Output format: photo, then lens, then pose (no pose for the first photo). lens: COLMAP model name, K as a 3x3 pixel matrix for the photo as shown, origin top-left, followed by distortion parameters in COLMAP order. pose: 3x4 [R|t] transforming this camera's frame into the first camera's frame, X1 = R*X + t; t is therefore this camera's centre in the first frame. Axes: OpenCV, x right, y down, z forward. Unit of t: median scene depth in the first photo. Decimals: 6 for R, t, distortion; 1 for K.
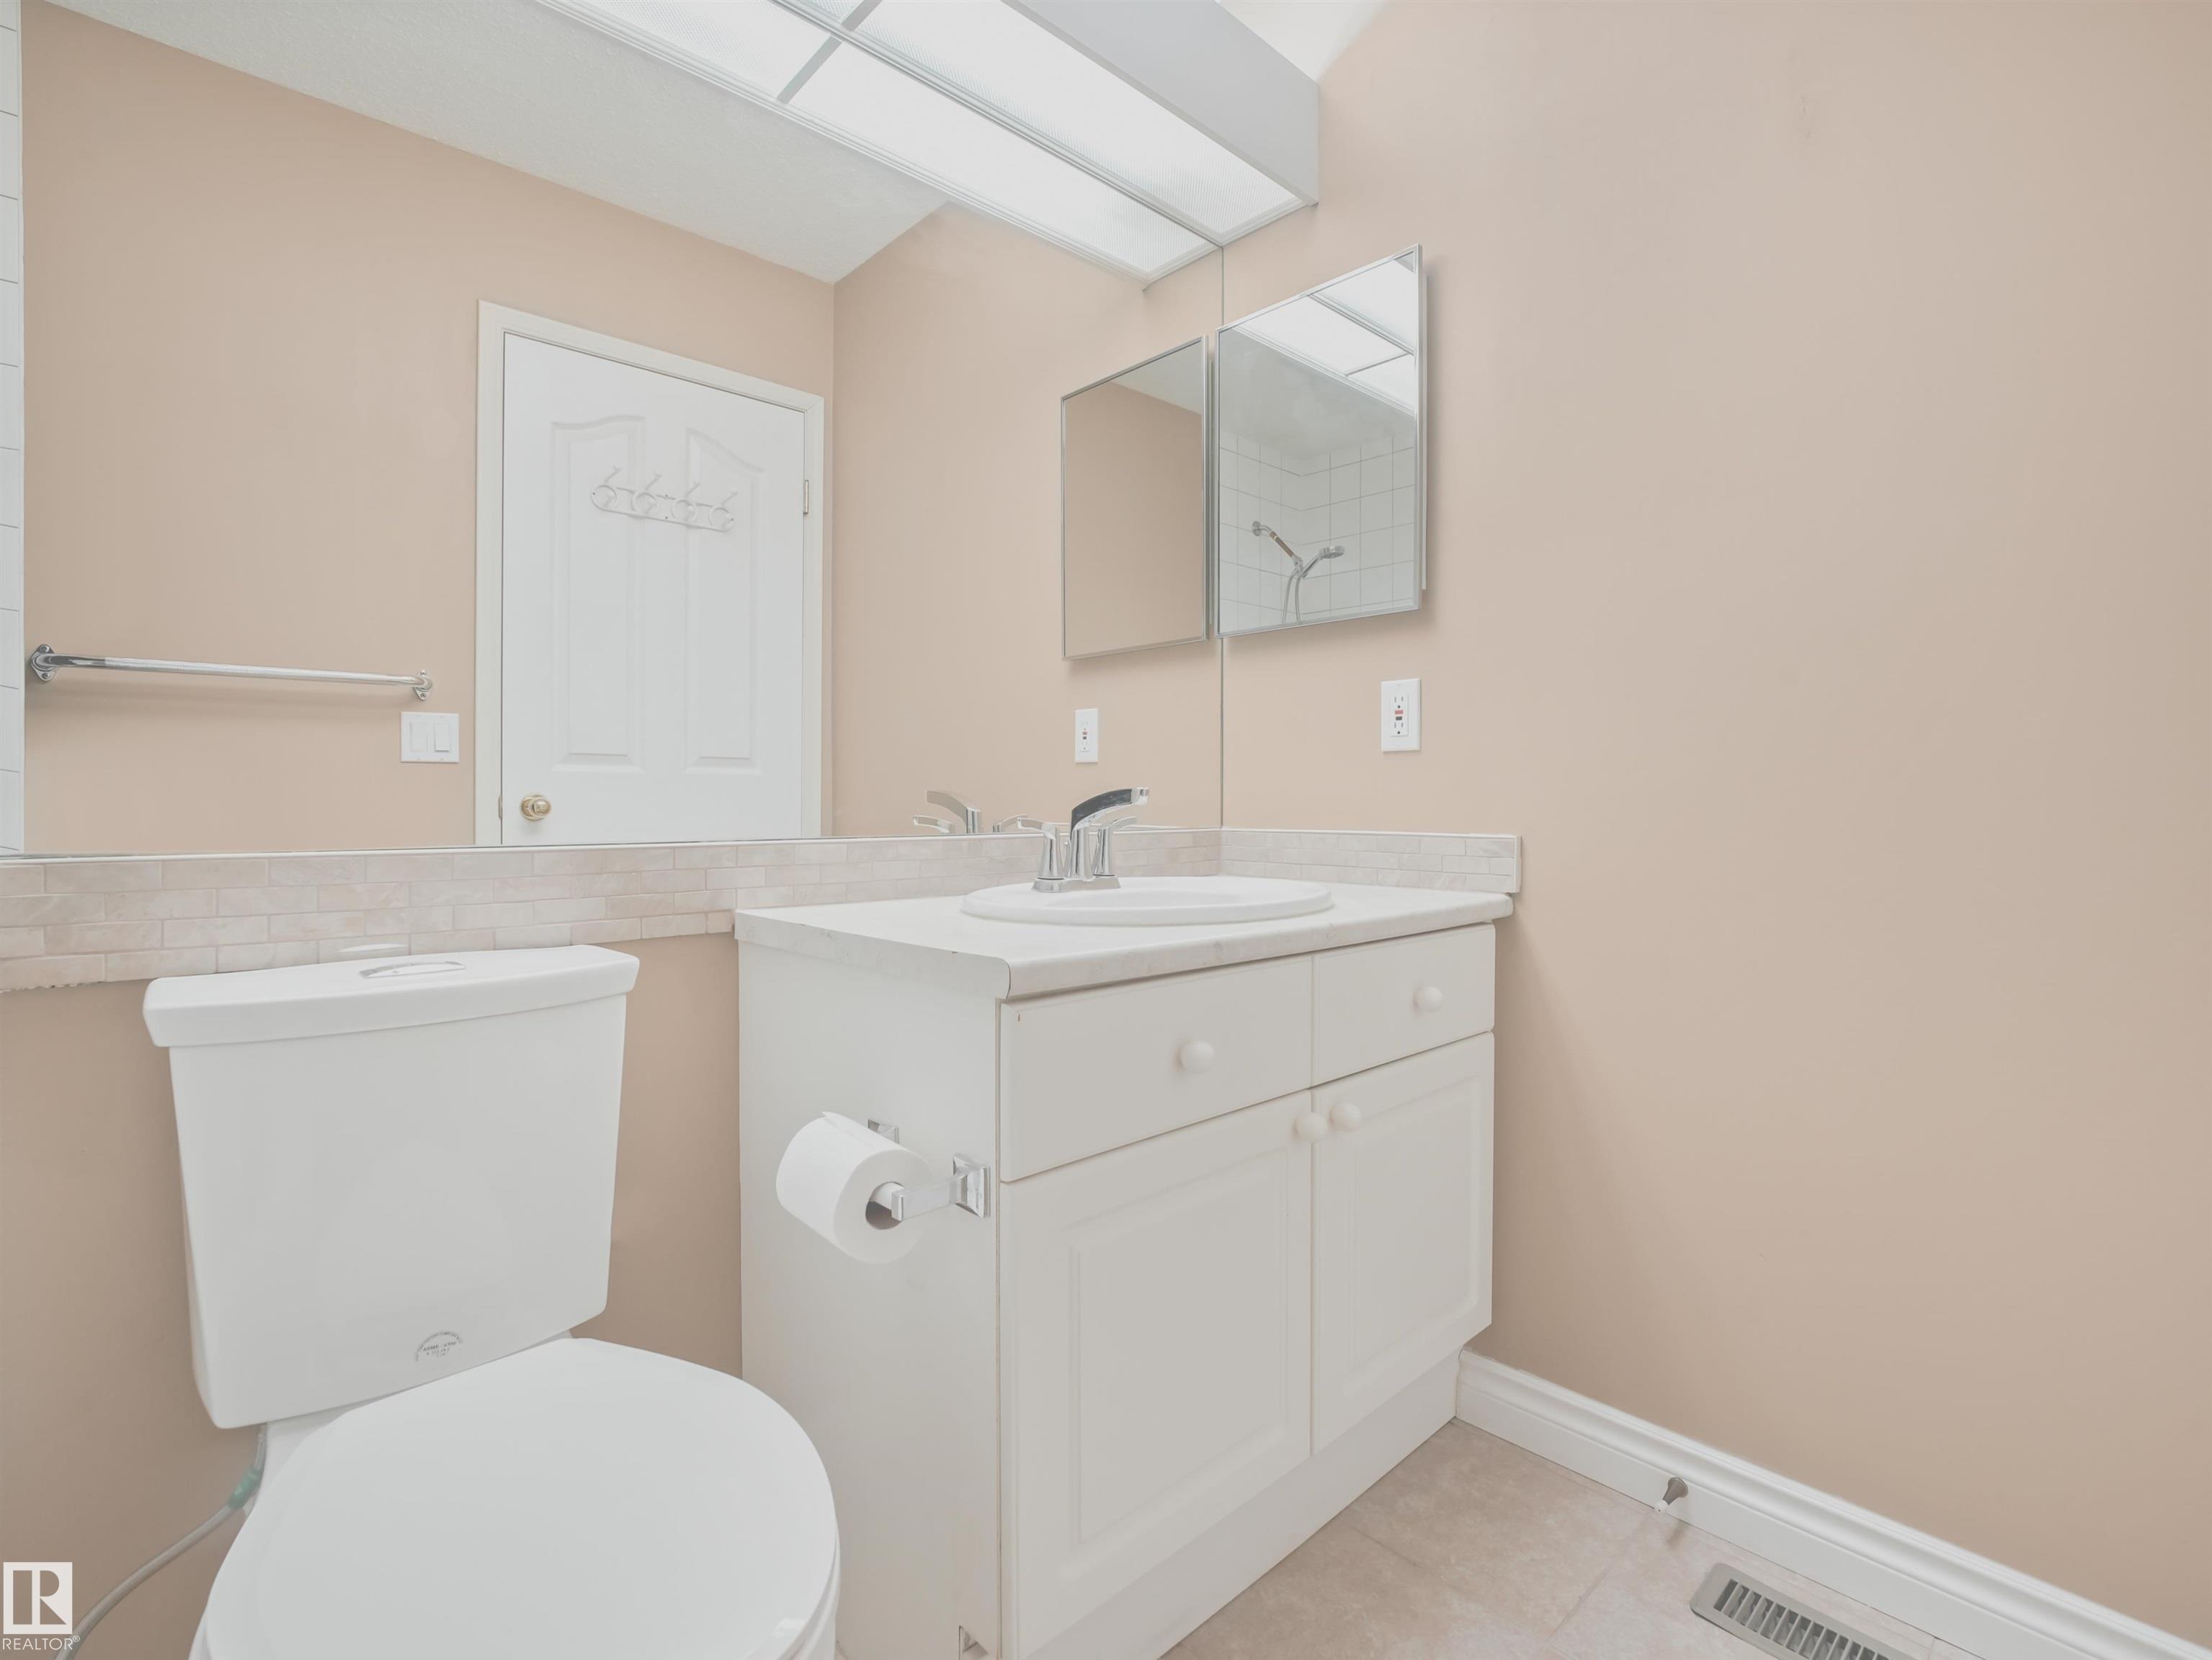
lens RADIAL K [[1019.1, 0, 1098.9], [0, 1019.1, 802.6], [0, 0, 1]] dist [0.009173, -0.017203]
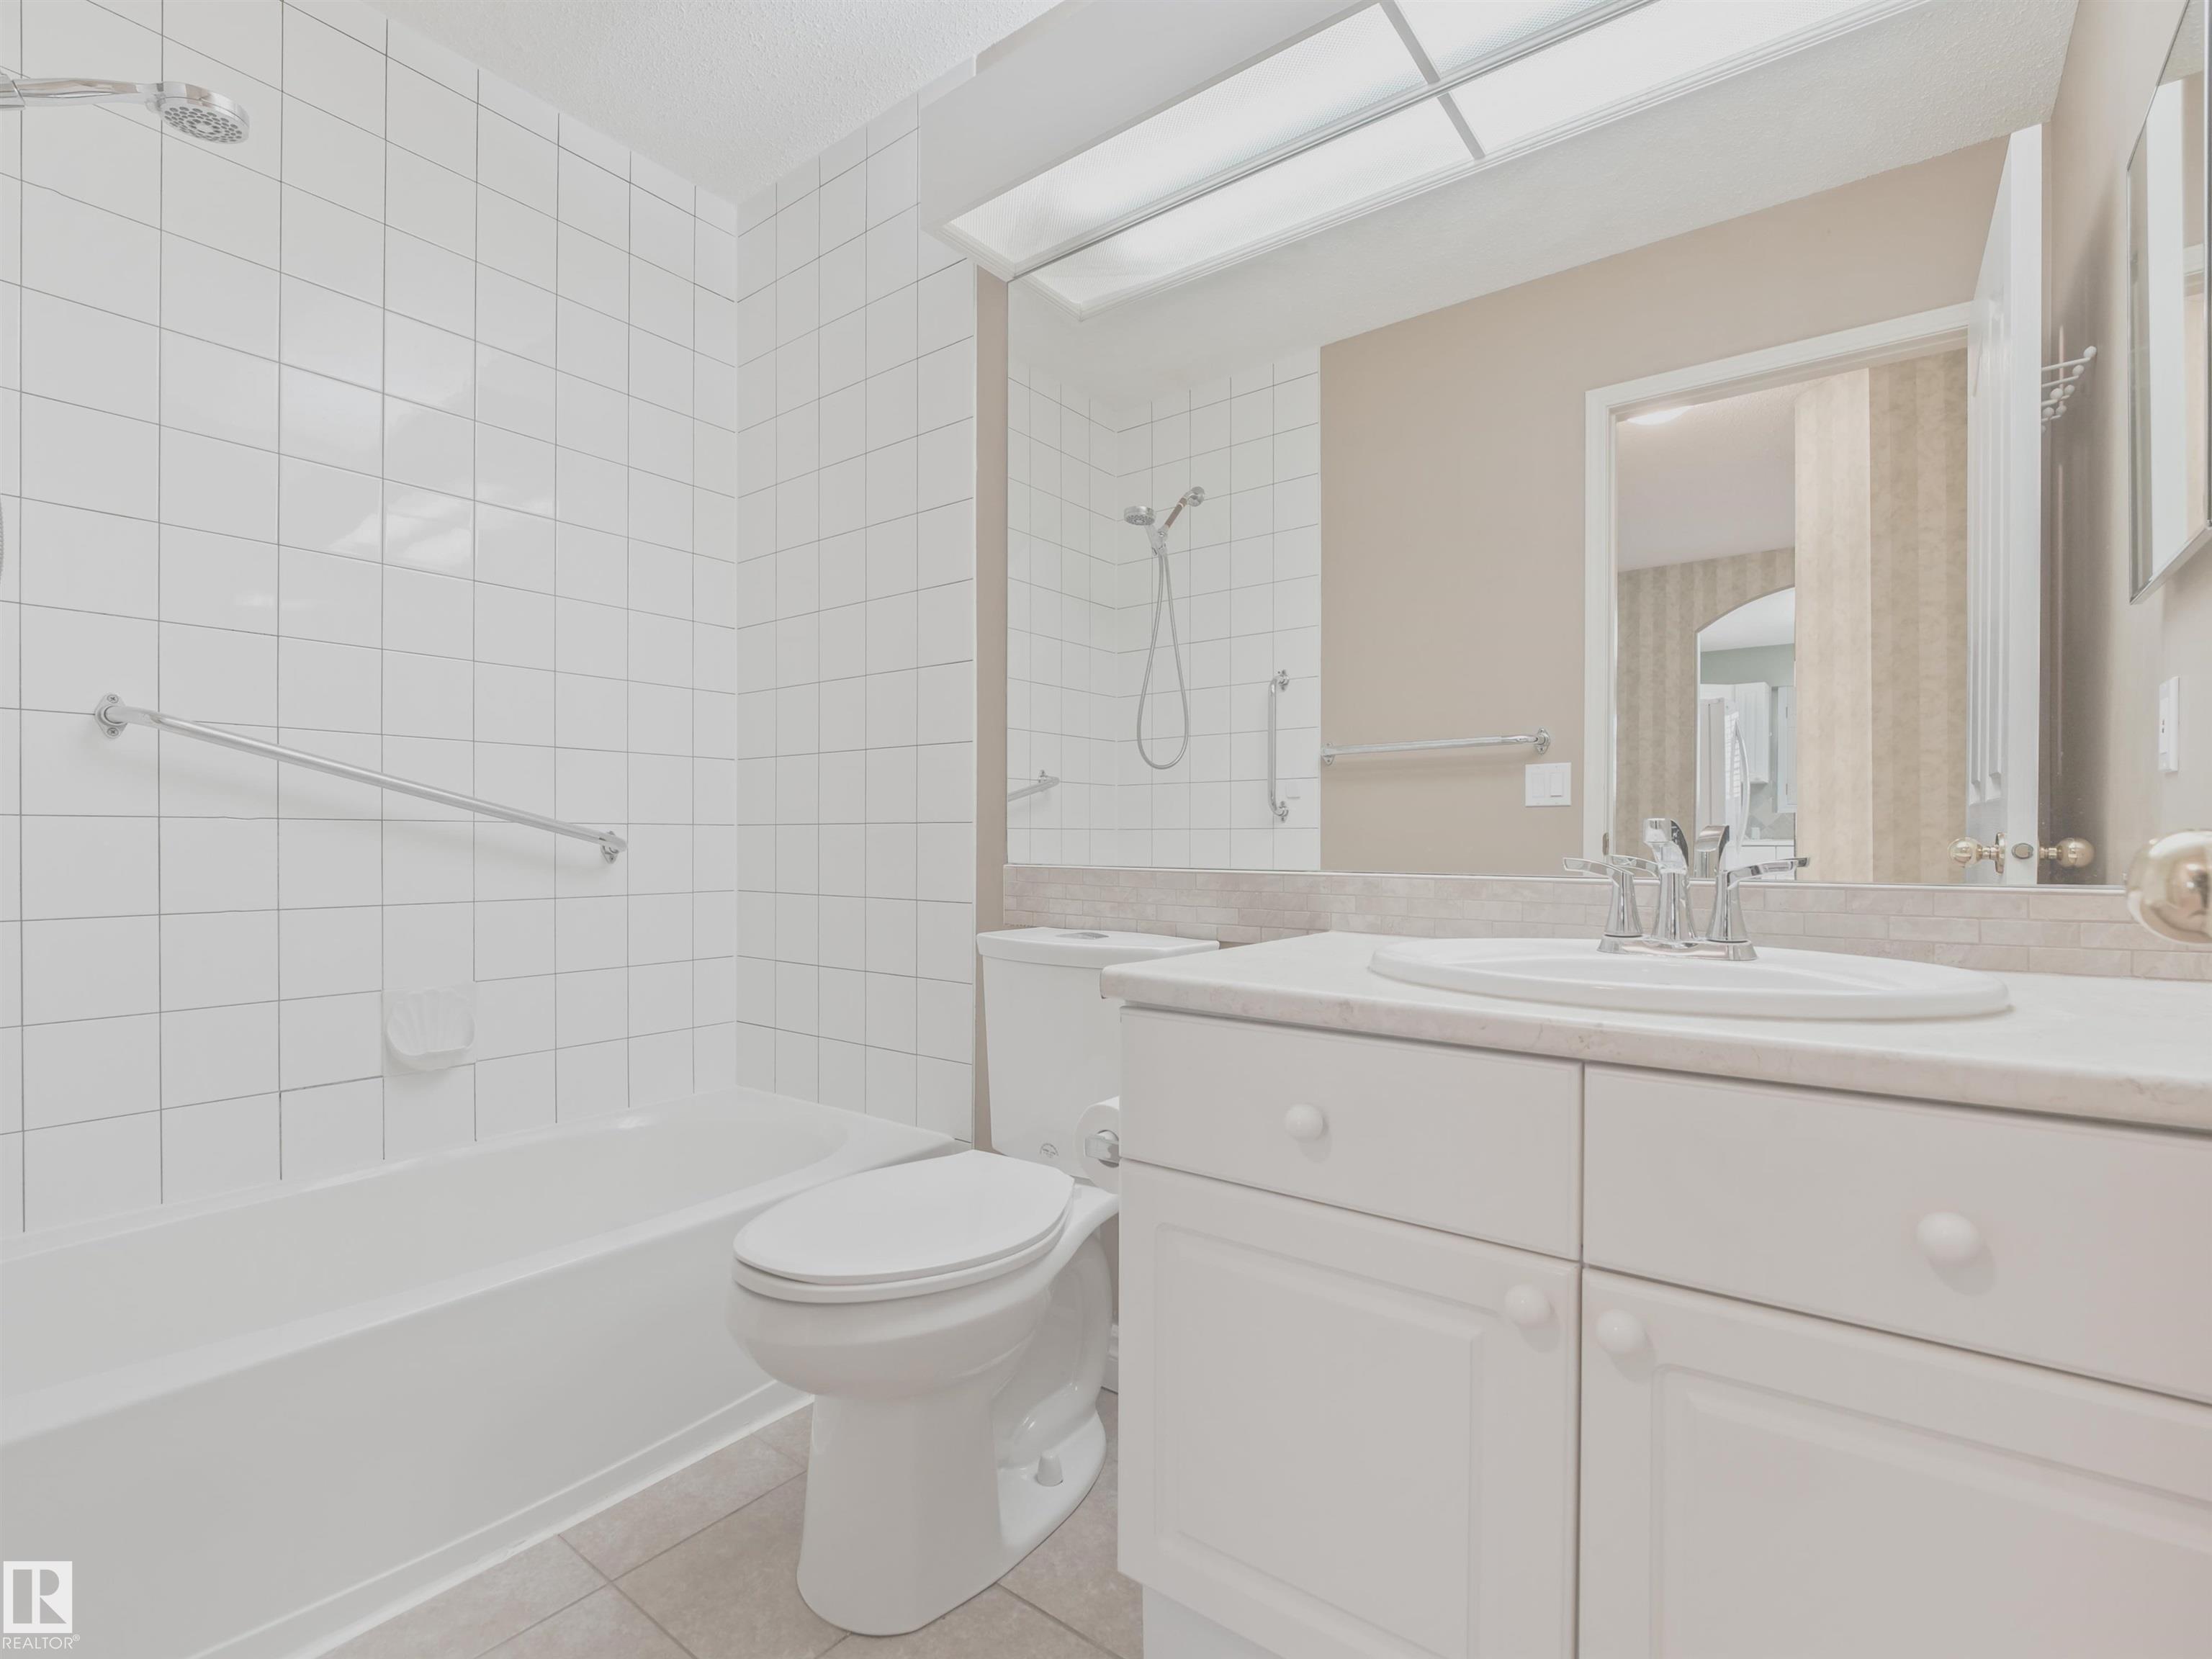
lens RADIAL K [[974.5, 0, 1077.4], [0, 974.5, 827.0], [0, 0, 1]] dist [0.013067, -0.000089]
pose [[0.221458, -0.012151, -0.975094, 0.603447], [-0.003161, 0.999908, -0.013178, 0.001949], [0.975165, 0.006001, 0.221399, 0.419627]]
